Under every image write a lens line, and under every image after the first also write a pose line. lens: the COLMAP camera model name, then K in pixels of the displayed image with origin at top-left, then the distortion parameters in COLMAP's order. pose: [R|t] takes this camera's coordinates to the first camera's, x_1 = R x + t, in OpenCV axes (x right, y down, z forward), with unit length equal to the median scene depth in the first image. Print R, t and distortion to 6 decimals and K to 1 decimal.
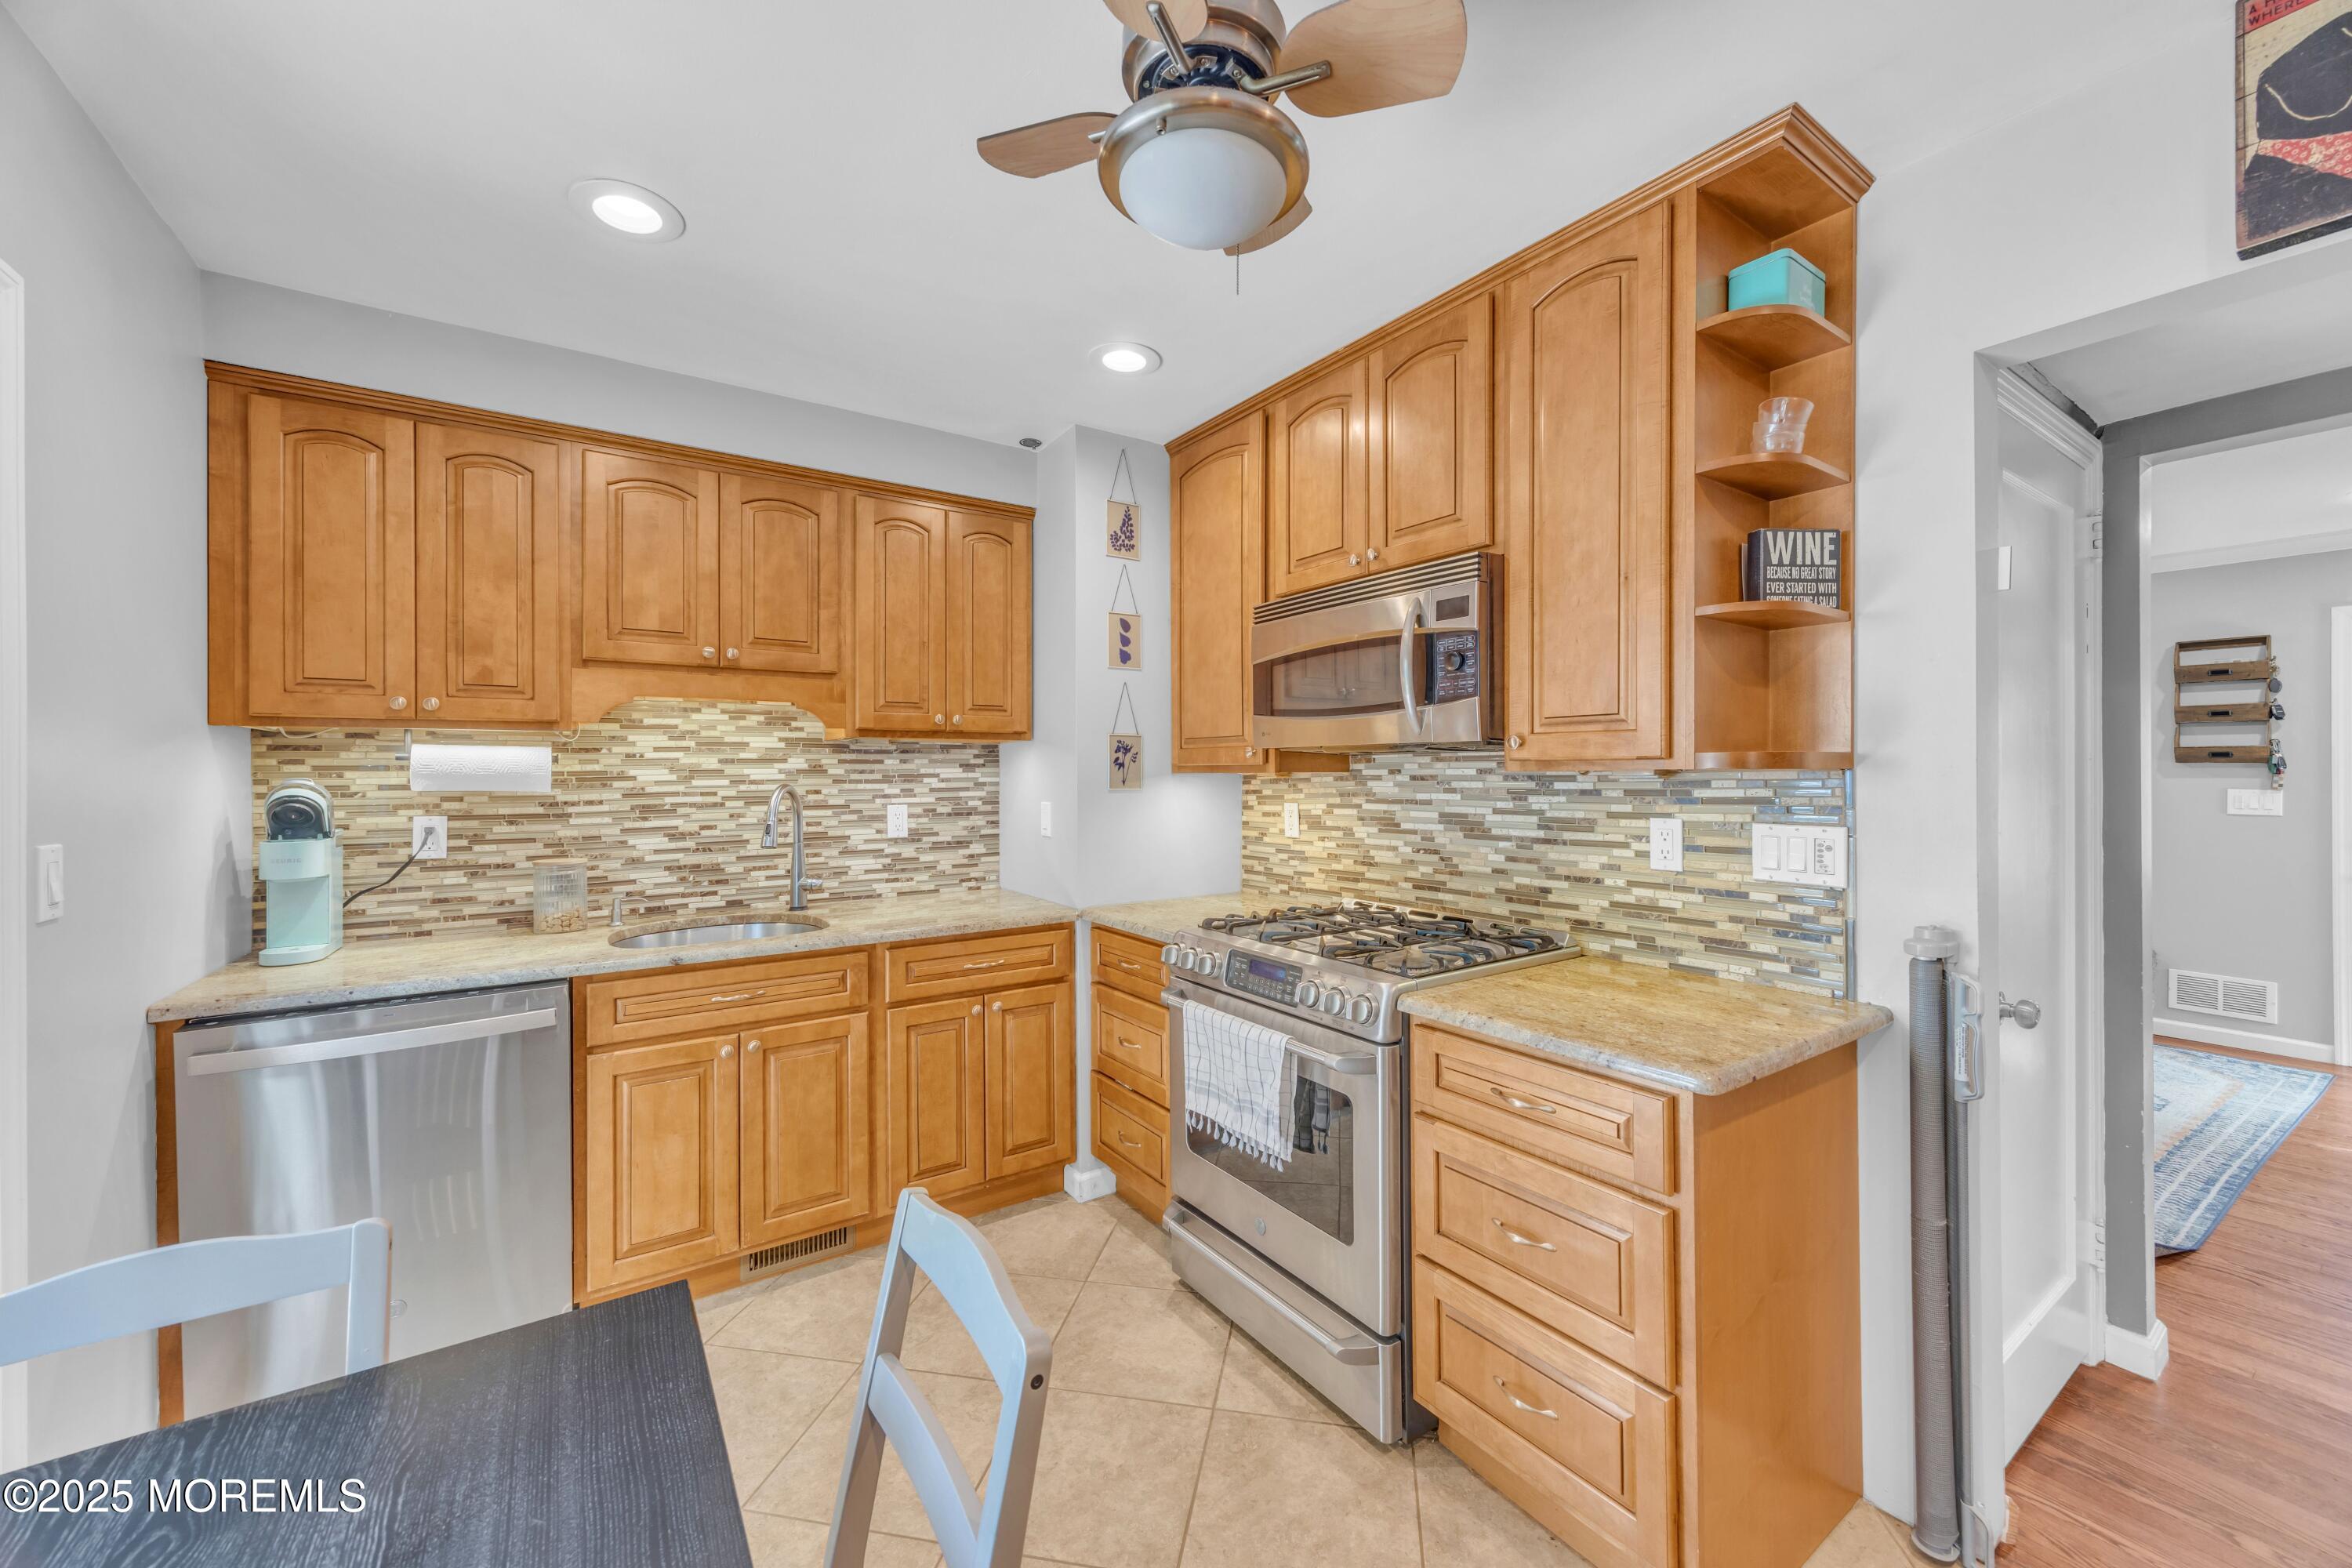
lens RADIAL K [[903.5, 0, 1186.3], [0, 903.5, 772.3], [0, 0, 1]] dist [-0.000788, -0.000162]
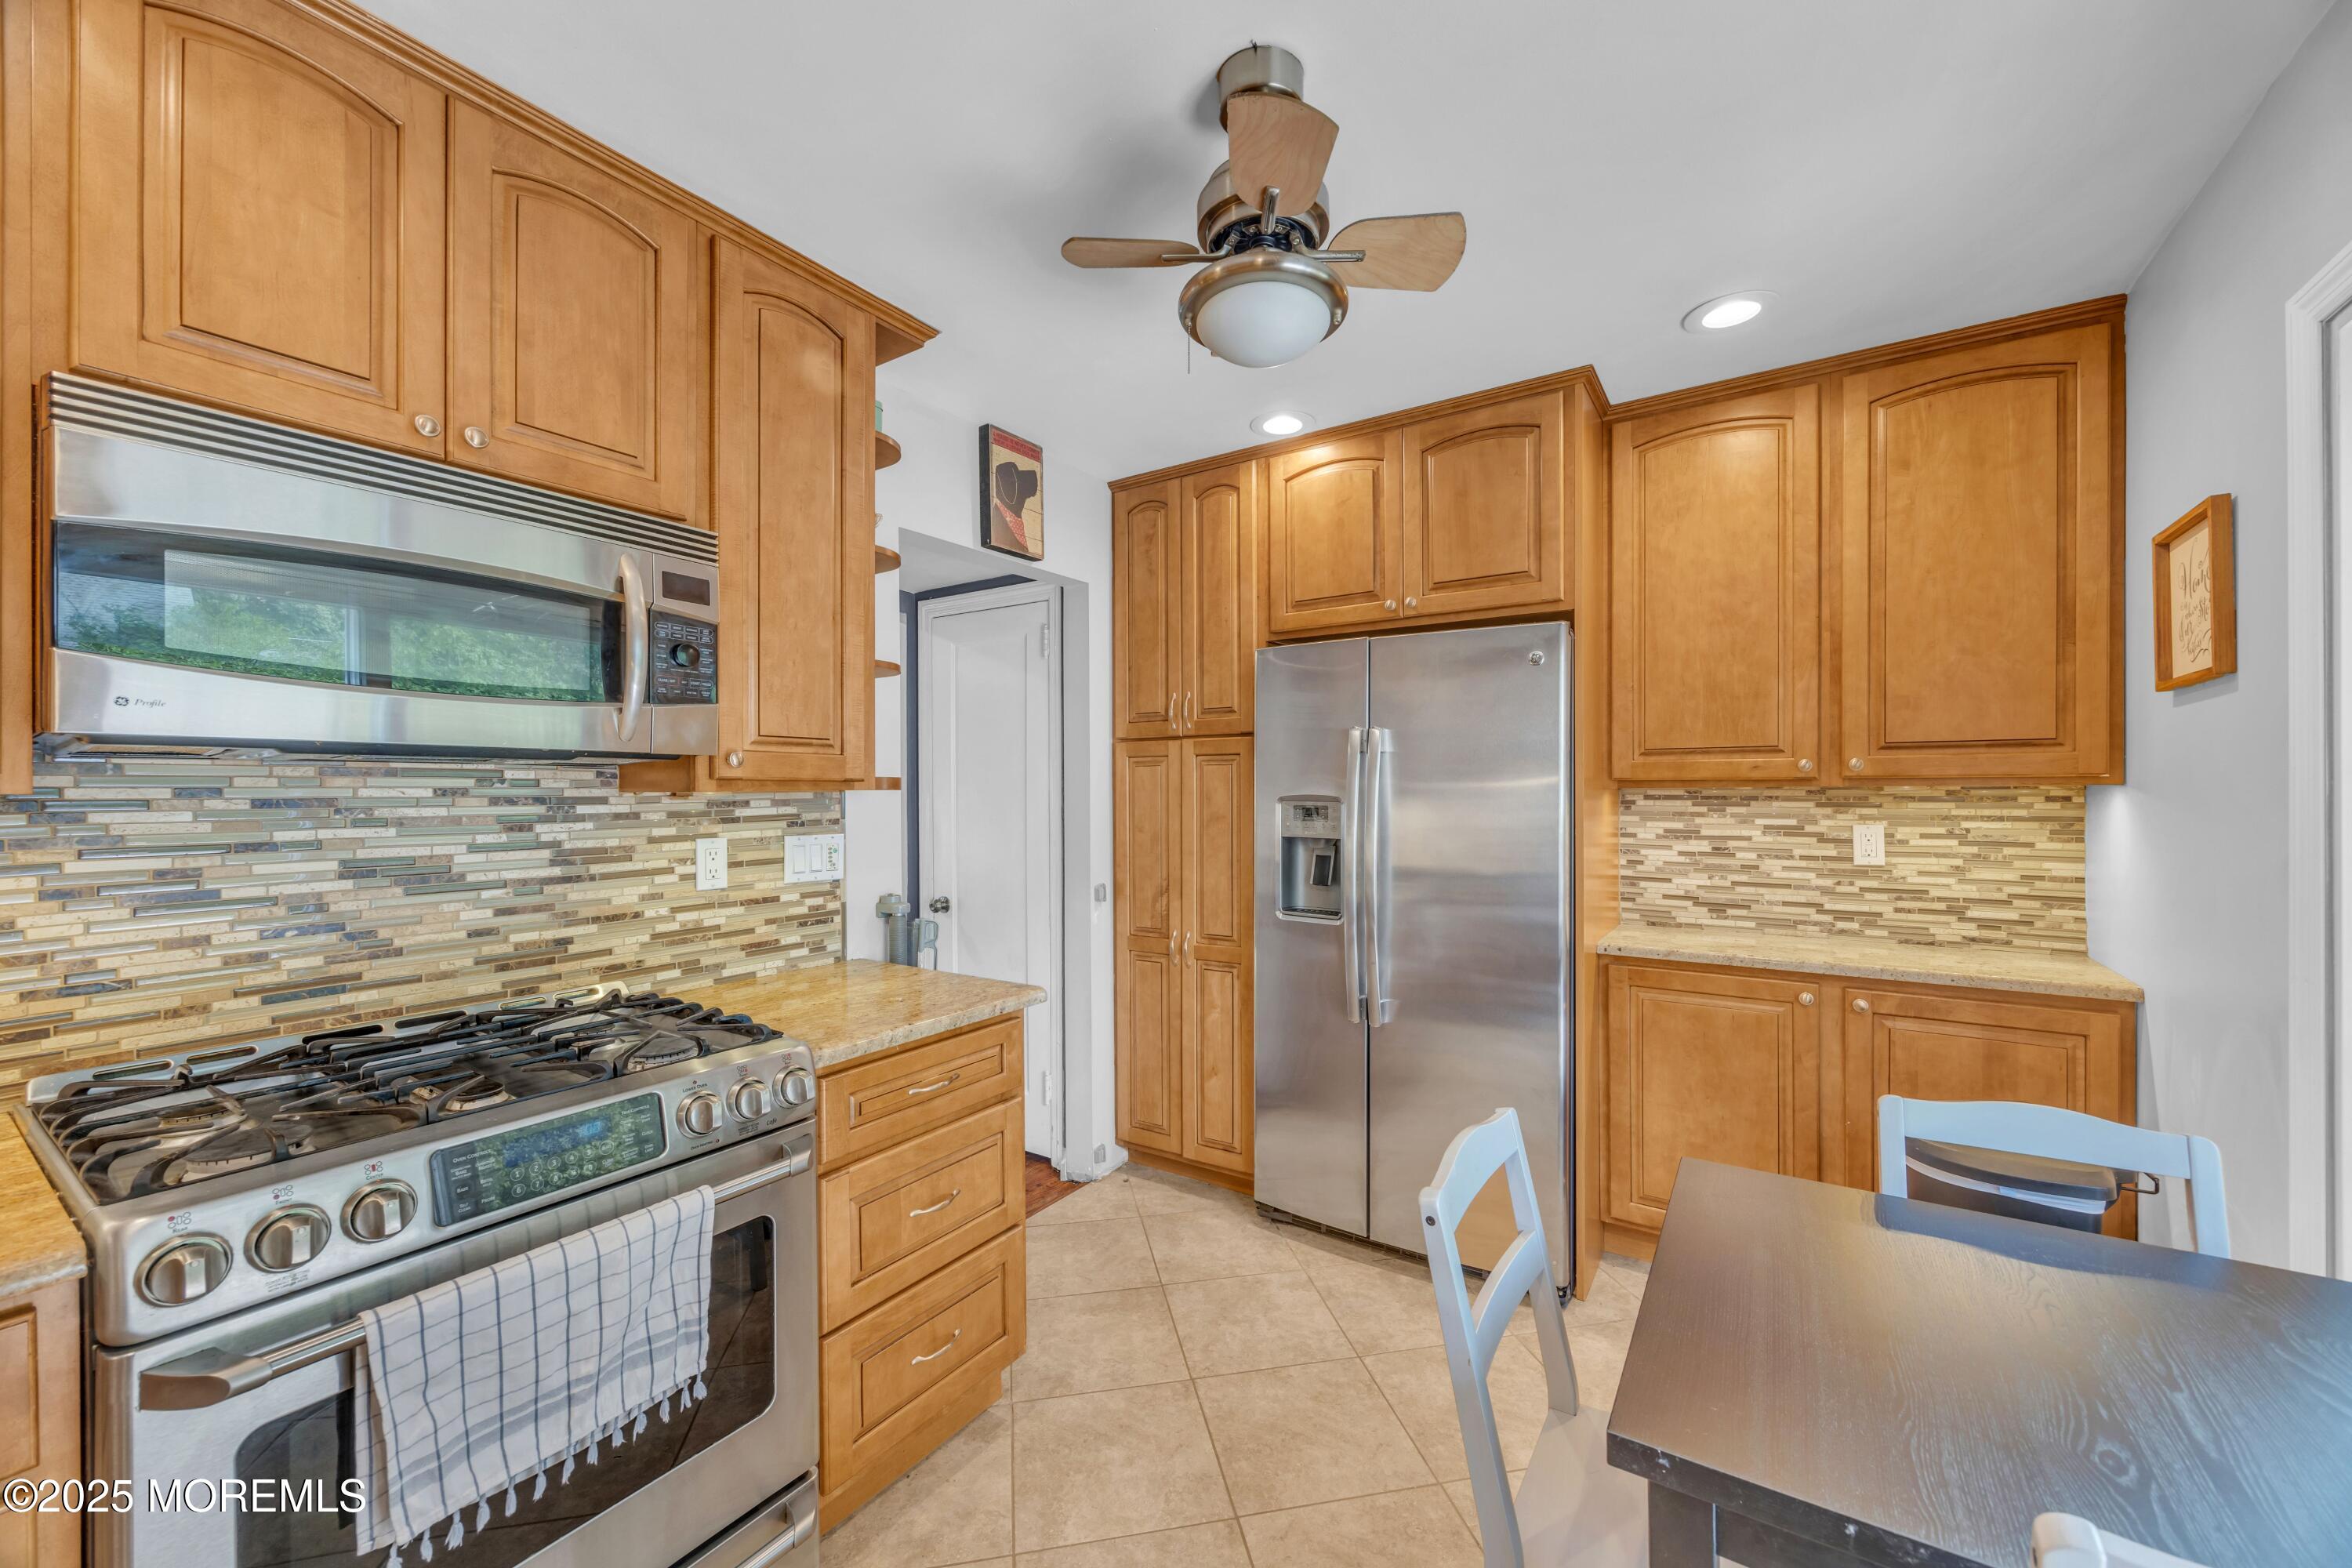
lens RADIAL K [[903.5, 0, 1184.5], [0, 903.5, 791.2], [0, 0, 1]] dist [-0.000788, -0.000162]
pose [[-0.380485, 0.007086, 0.924760, -0.573001], [0.006081, 0.999968, -0.005160, 0.005732], [-0.924767, 0.003660, -0.380516, 0.831428]]
